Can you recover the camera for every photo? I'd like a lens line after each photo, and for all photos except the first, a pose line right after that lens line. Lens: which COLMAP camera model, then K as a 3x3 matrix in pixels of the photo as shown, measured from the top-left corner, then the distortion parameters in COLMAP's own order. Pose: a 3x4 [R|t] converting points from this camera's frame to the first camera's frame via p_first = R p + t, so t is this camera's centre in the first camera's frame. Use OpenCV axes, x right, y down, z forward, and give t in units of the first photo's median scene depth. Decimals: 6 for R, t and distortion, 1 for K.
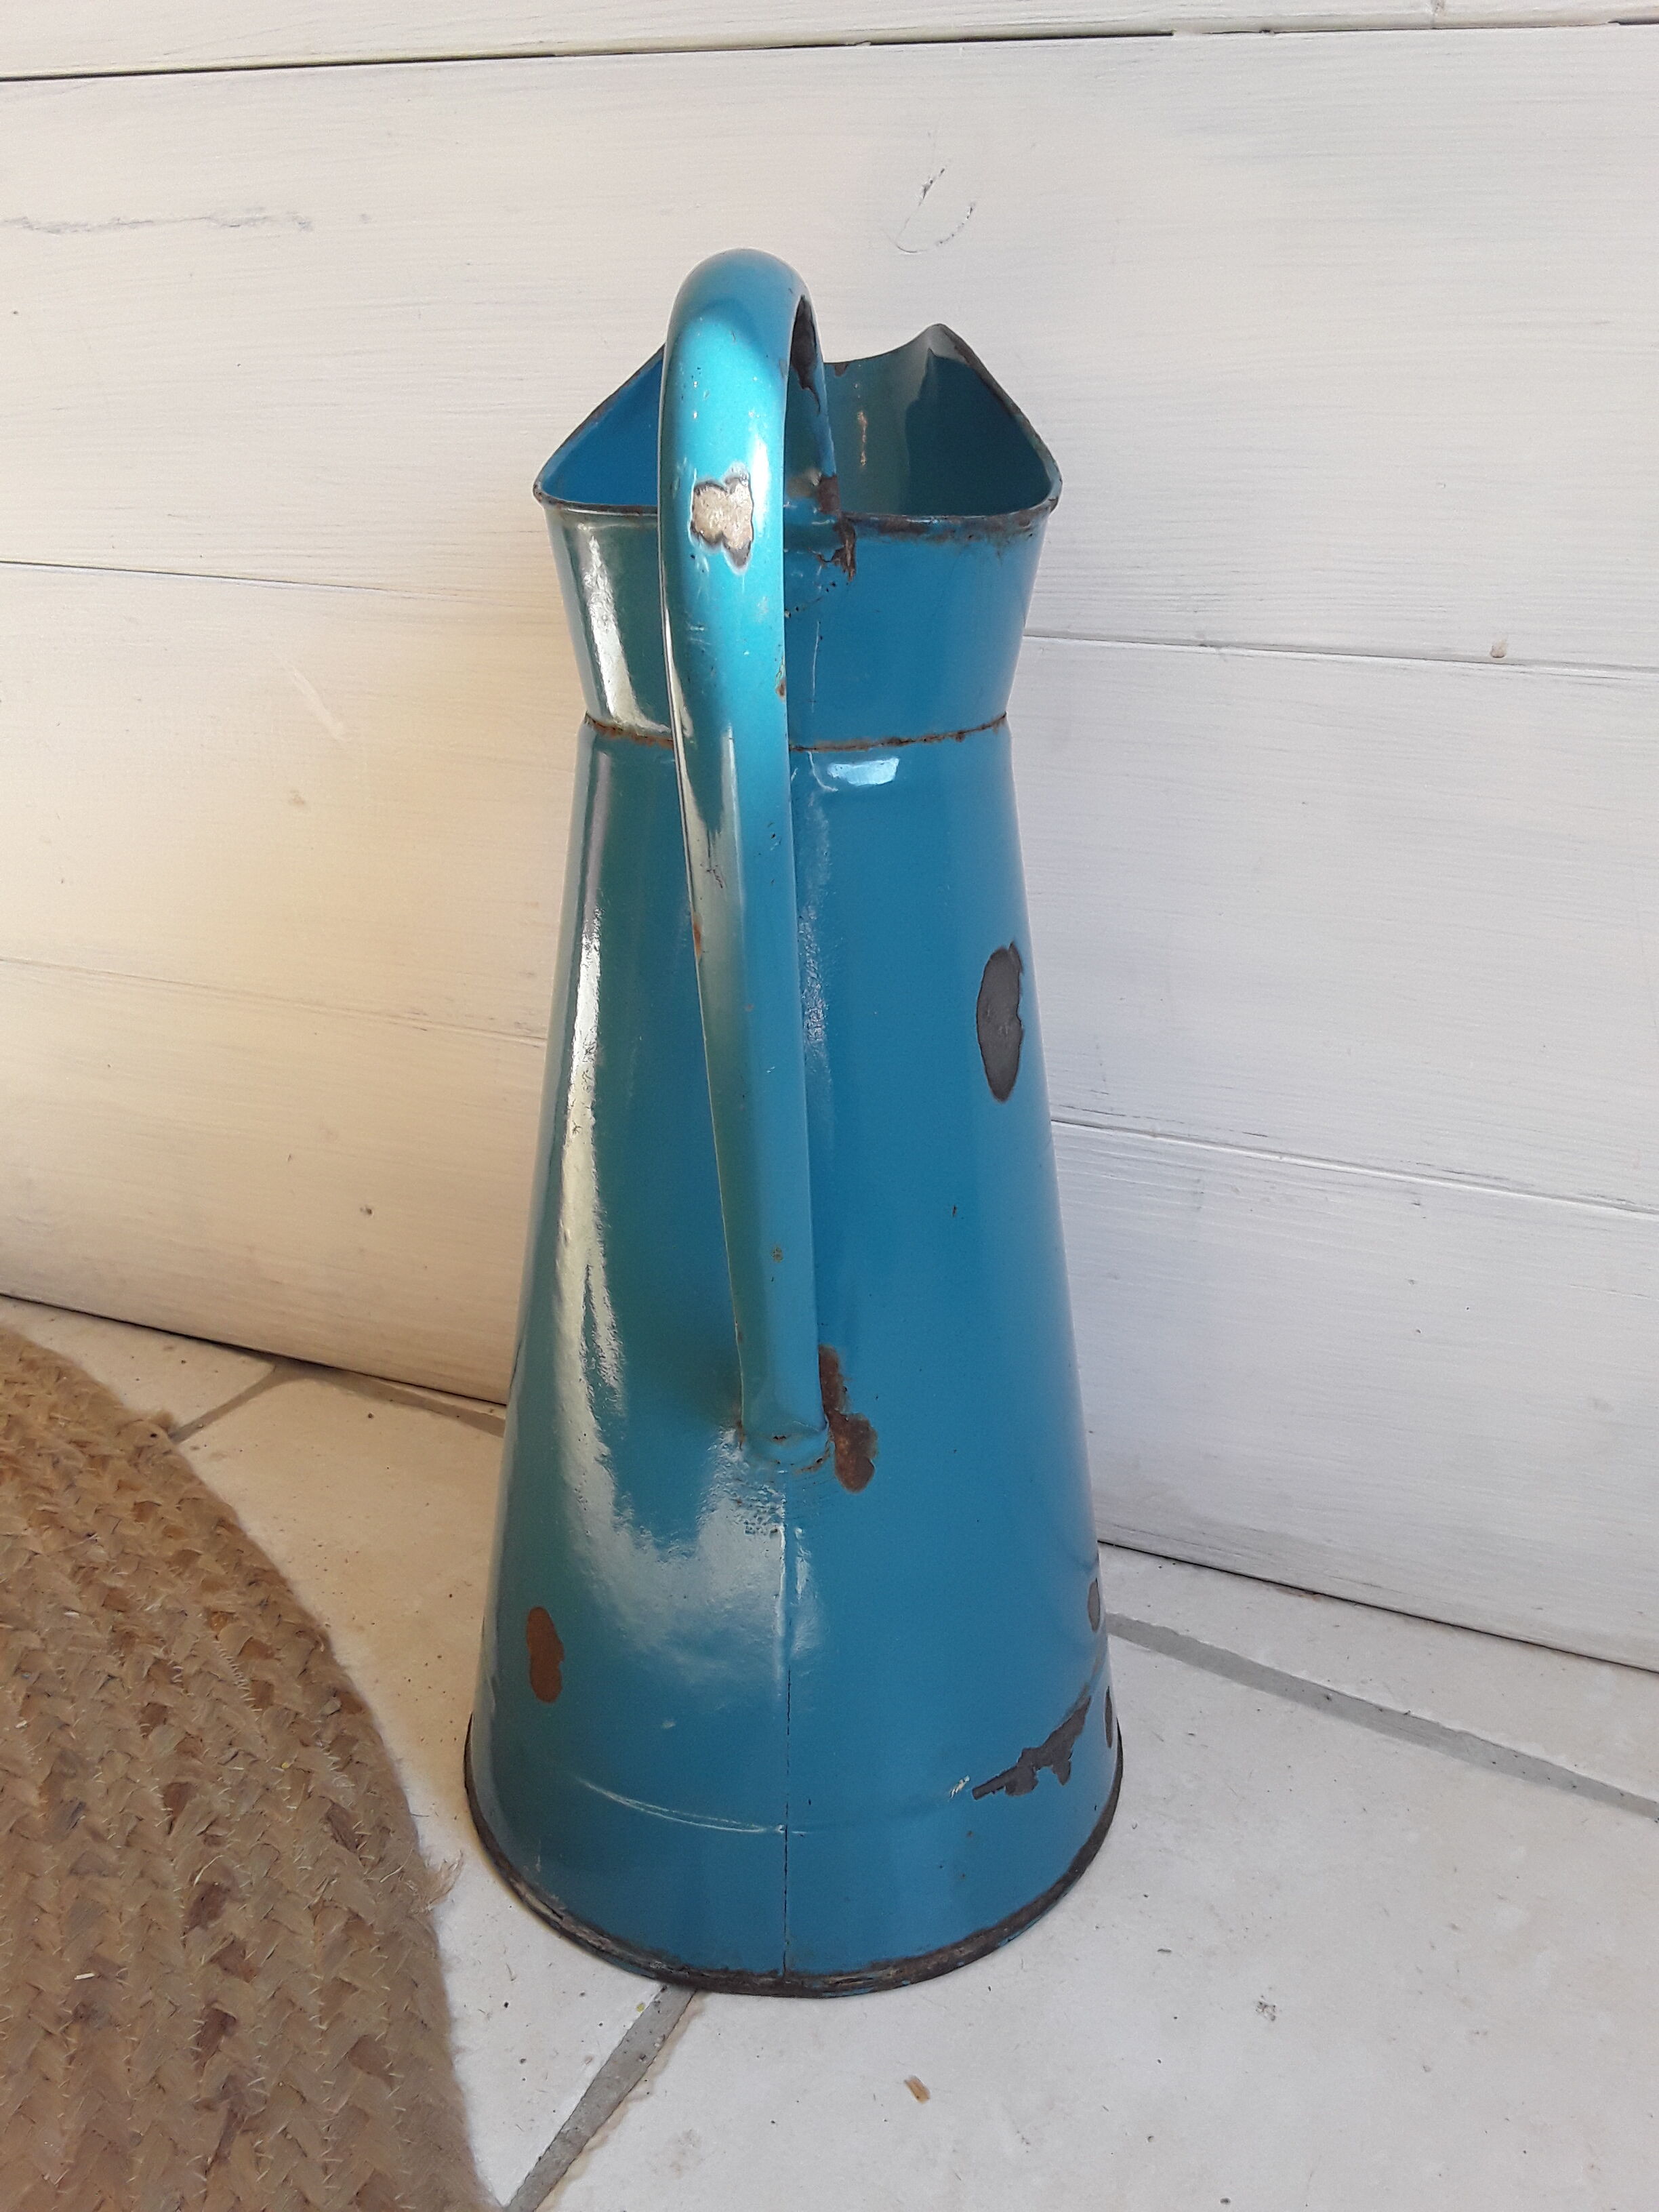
lens RADIAL K [[1857.1, 0, 846.7], [0, 1857.1, 1059.7], [0, 0, 1]] dist [0.092572, -0.112232]
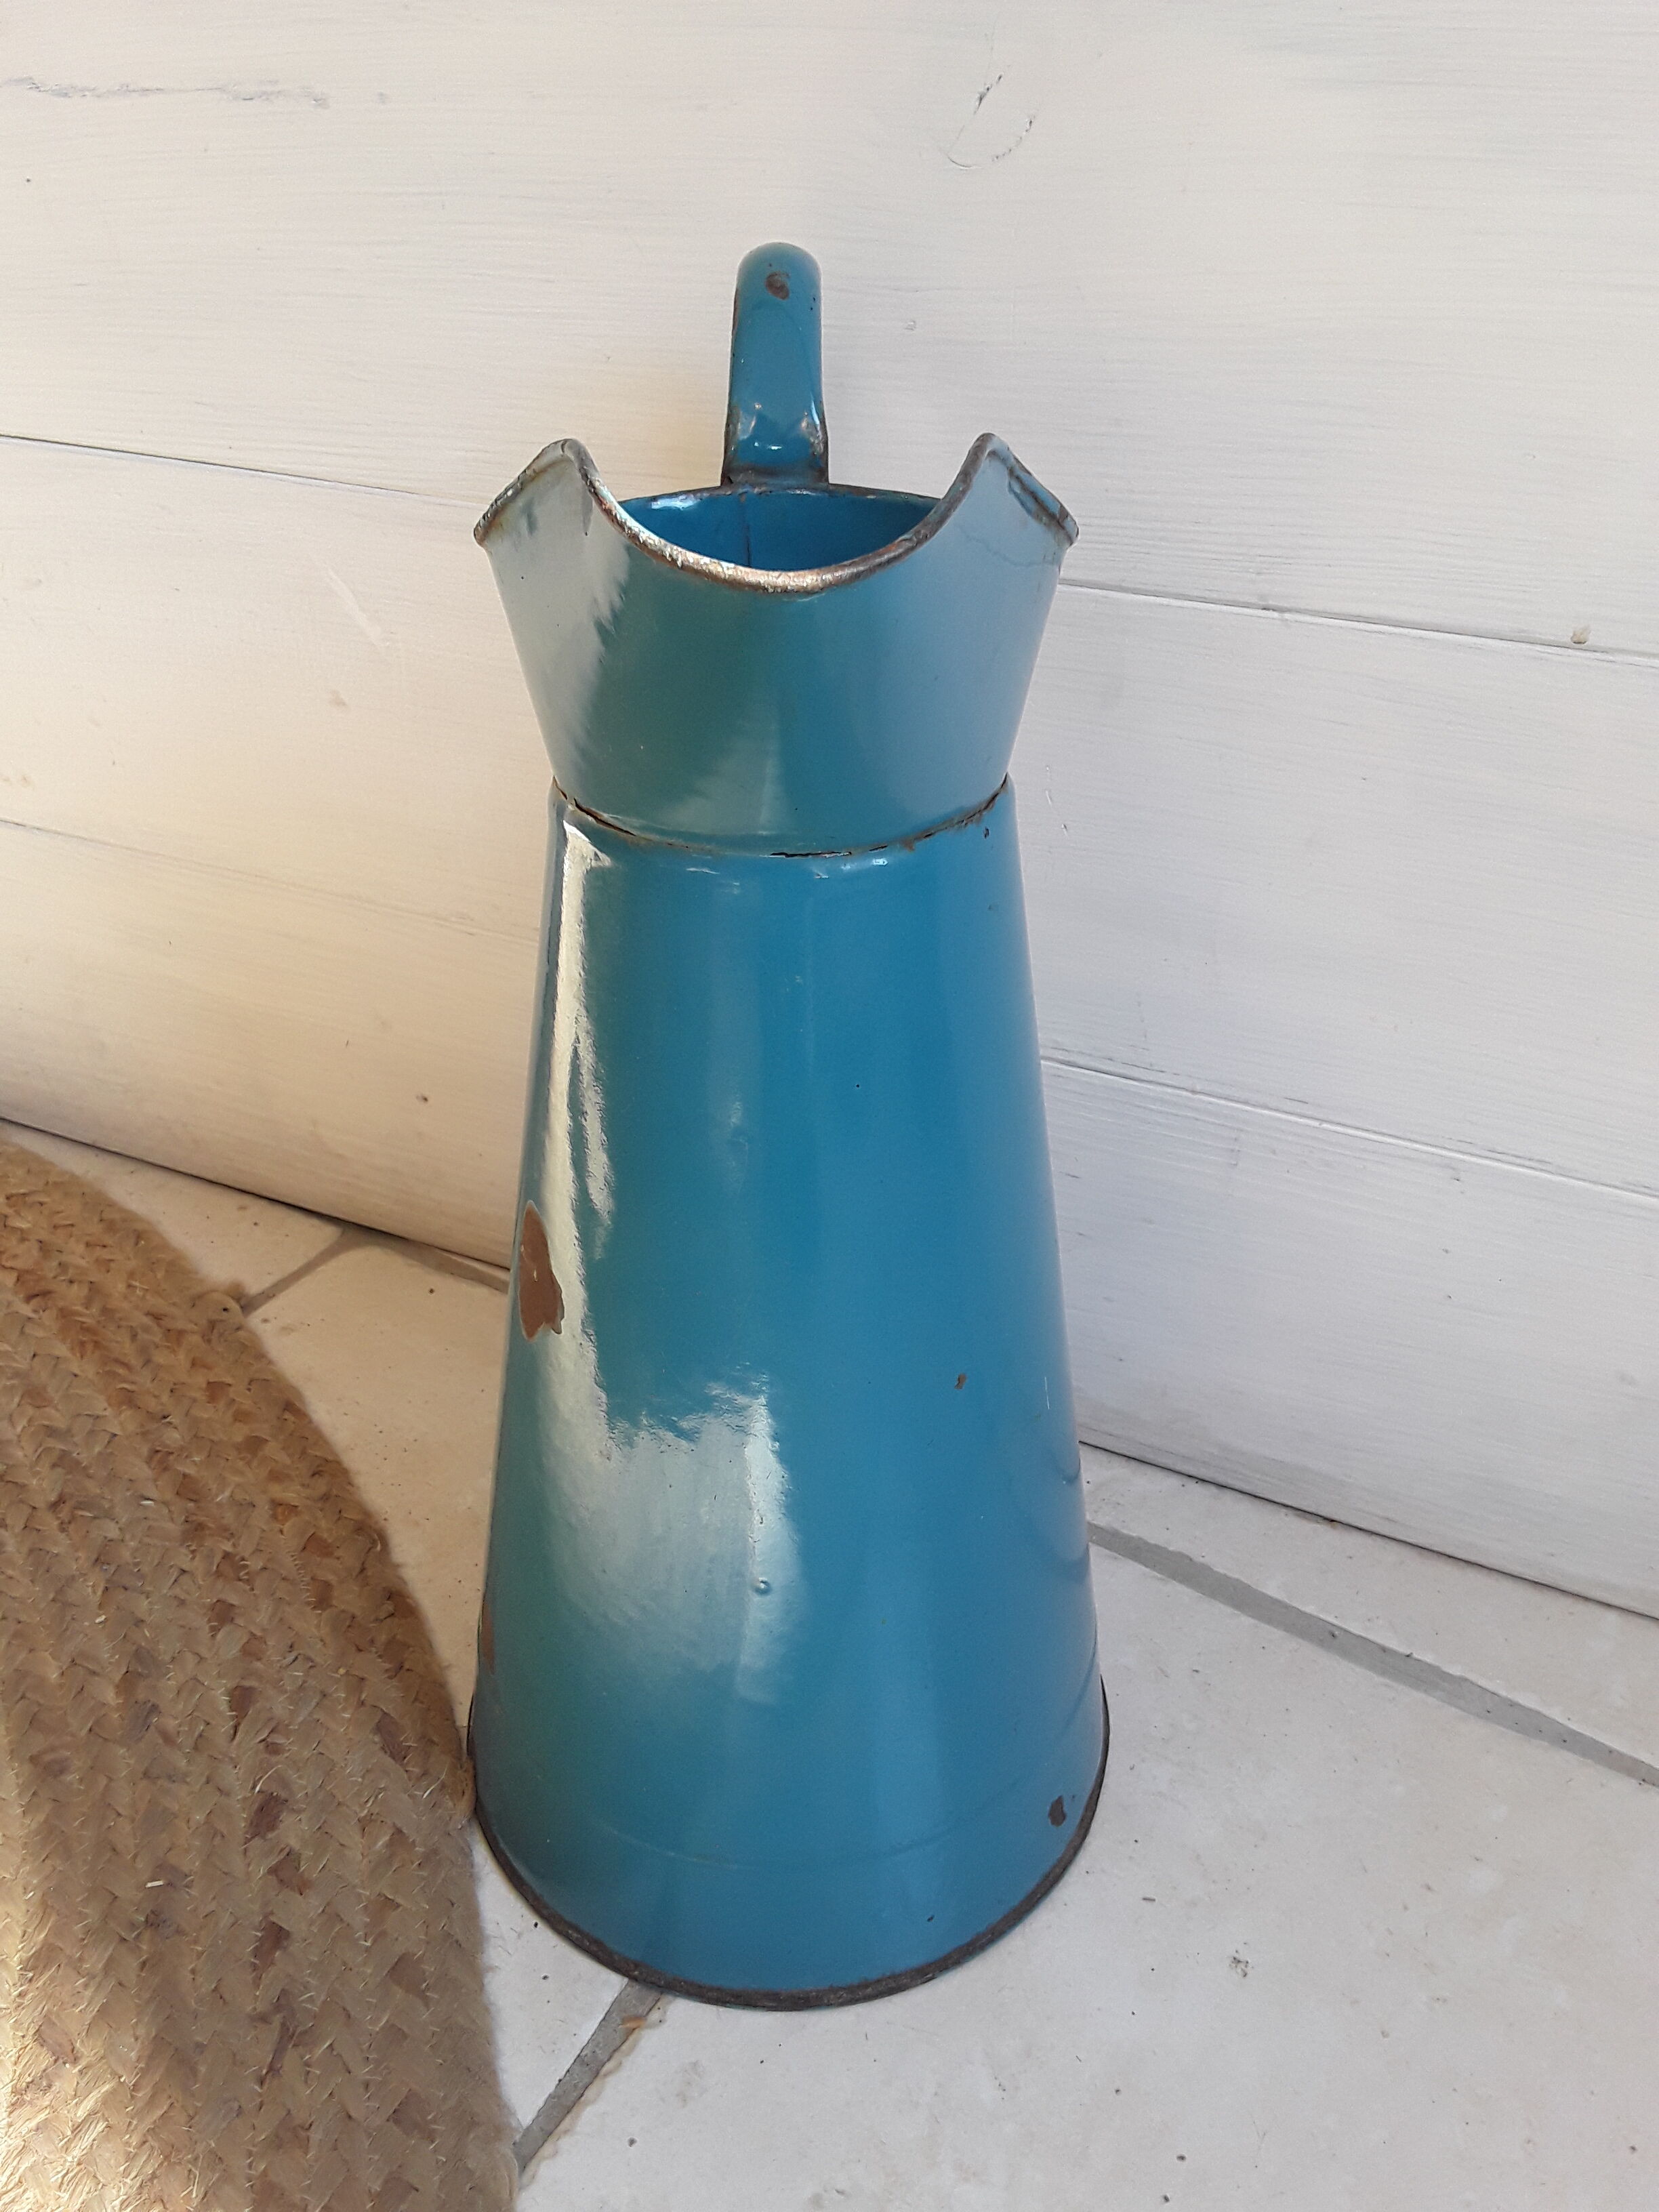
lens RADIAL K [[1857.1, 0, 835.4], [0, 1857.1, 1109.3], [0, 0, 1]] dist [0.092572, -0.112232]
pose [[0.998127, 0.027858, -0.054458, 0.031950], [-0.018031, 0.984713, 0.173250, -0.127804], [0.058452, -0.171943, 0.983371, 0.016933]]
